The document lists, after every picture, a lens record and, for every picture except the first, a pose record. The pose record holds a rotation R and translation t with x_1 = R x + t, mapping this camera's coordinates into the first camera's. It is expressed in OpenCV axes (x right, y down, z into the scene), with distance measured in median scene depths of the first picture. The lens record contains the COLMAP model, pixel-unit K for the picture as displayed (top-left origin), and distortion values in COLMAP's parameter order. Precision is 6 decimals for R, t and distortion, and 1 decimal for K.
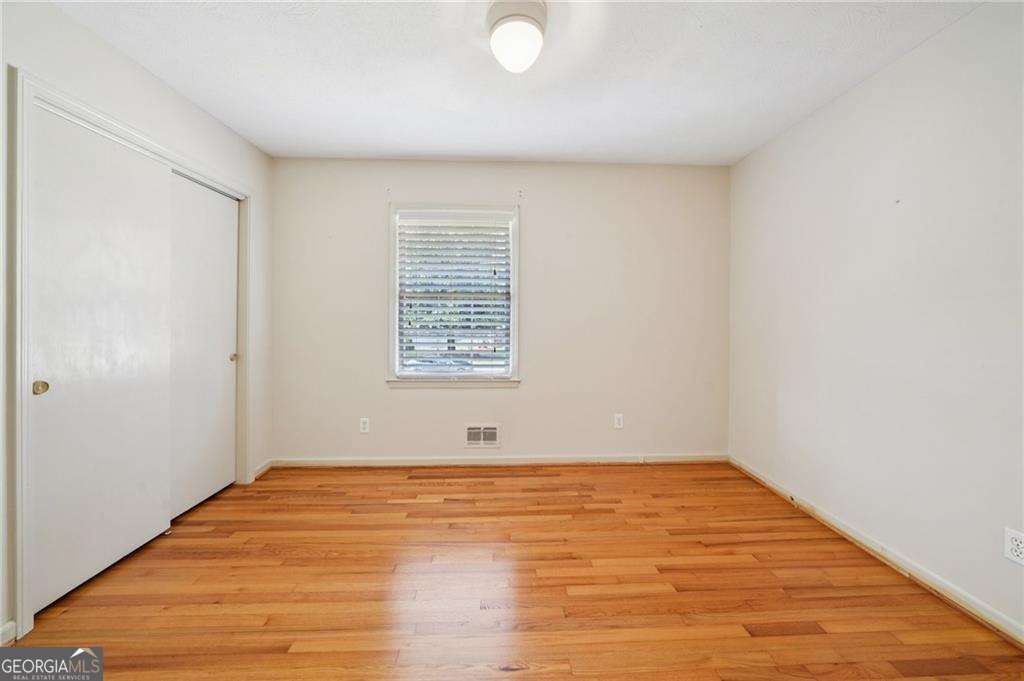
lens RADIAL K [[350.2, 0, 505.1], [0, 350.2, 318.2], [0, 0, 1]] dist [-0.007291, 0.000141]
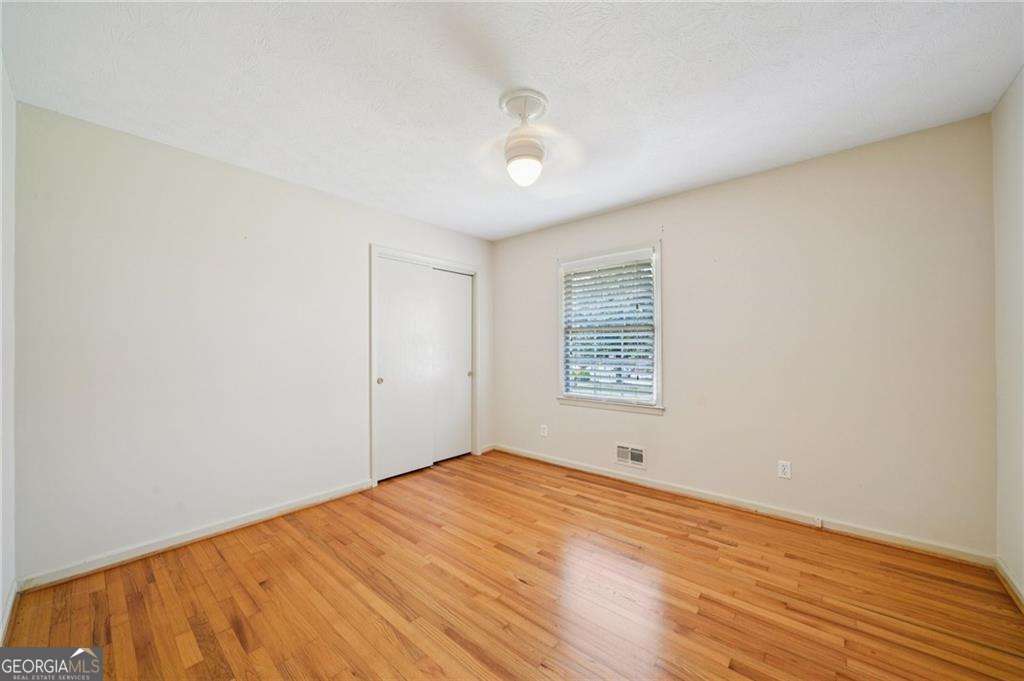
lens RADIAL K [[374.7, 0, 535.6], [0, 374.7, 345.8], [0, 0, 1]] dist [-0.006598, 0.000233]
pose [[0.751768, -0.010857, -0.659339, 0.570219], [0.006374, 0.999937, -0.009197, 0.000331], [0.659397, 0.002711, 0.751790, -0.095149]]
